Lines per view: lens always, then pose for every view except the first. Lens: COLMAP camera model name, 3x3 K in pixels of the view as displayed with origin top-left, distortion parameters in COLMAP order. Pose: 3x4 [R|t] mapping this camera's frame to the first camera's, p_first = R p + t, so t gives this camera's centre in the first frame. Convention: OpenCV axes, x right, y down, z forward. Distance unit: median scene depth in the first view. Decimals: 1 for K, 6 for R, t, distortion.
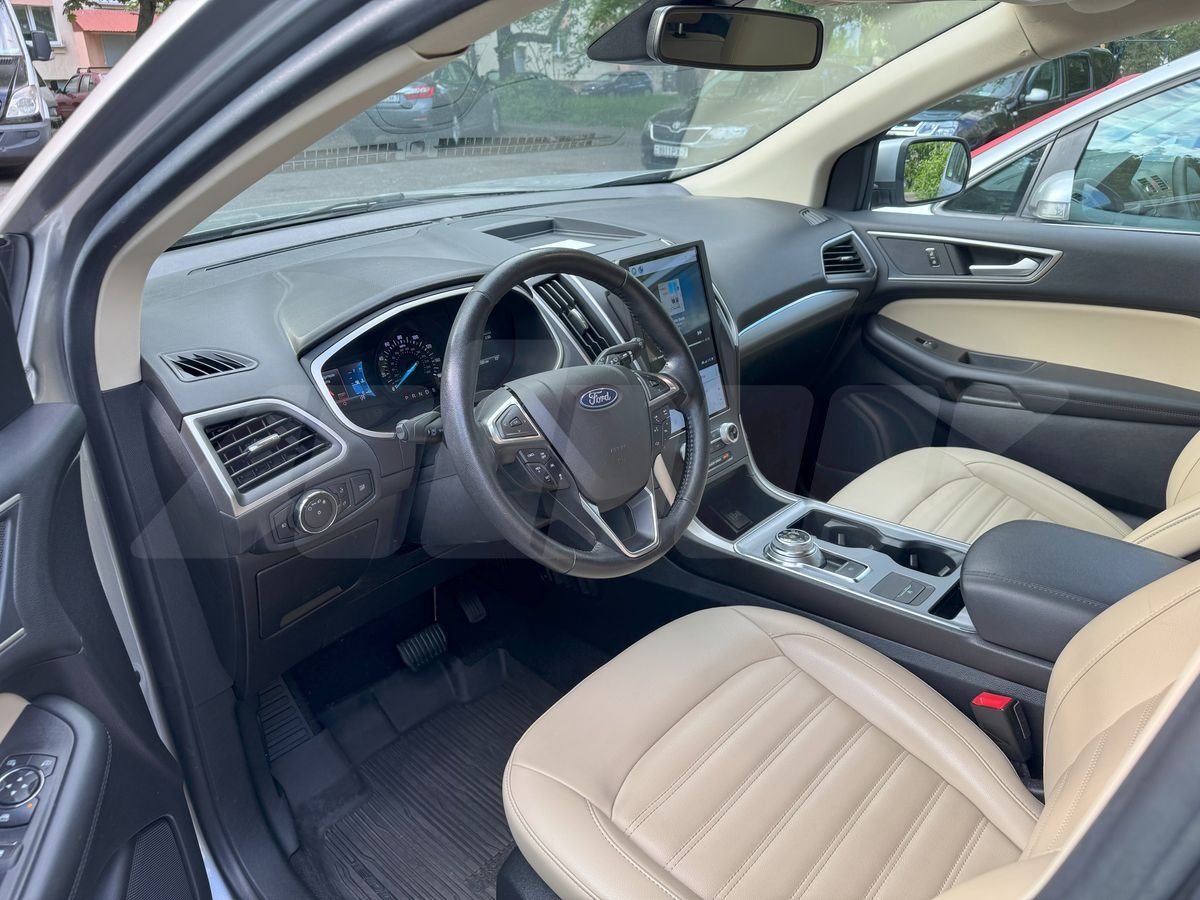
lens RADIAL K [[856.2, 0, 591.2], [0, 856.2, 451.2], [0, 0, 1]] dist [0.027691, -0.029069]
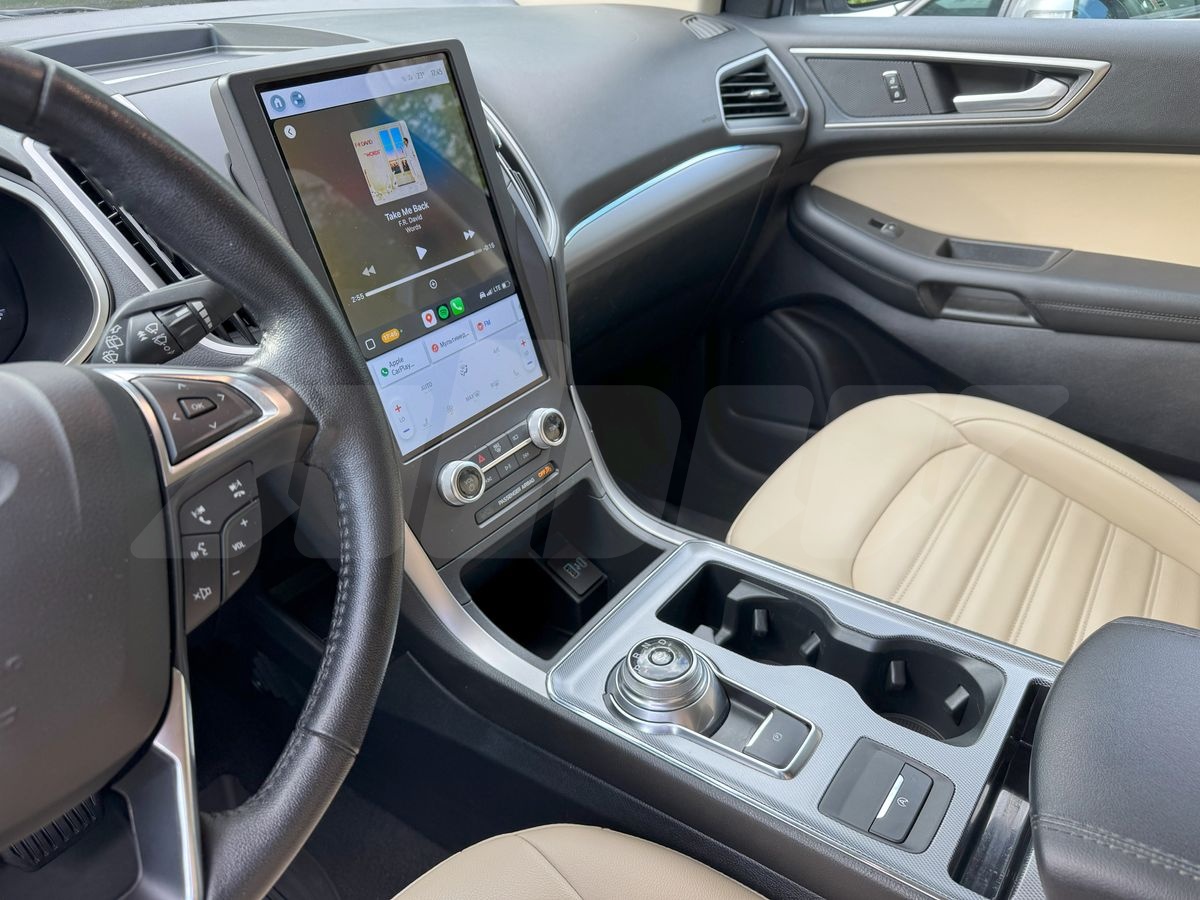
lens RADIAL K [[856.2, 0, 609.1], [0, 856.2, 450.2], [0, 0, 1]] dist [0.027691, -0.029069]
pose [[0.993719, -0.072195, 0.085499, 0.137950], [0.061177, 0.990252, 0.125129, -0.063599], [-0.093699, -0.119113, 0.988450, 0.428050]]
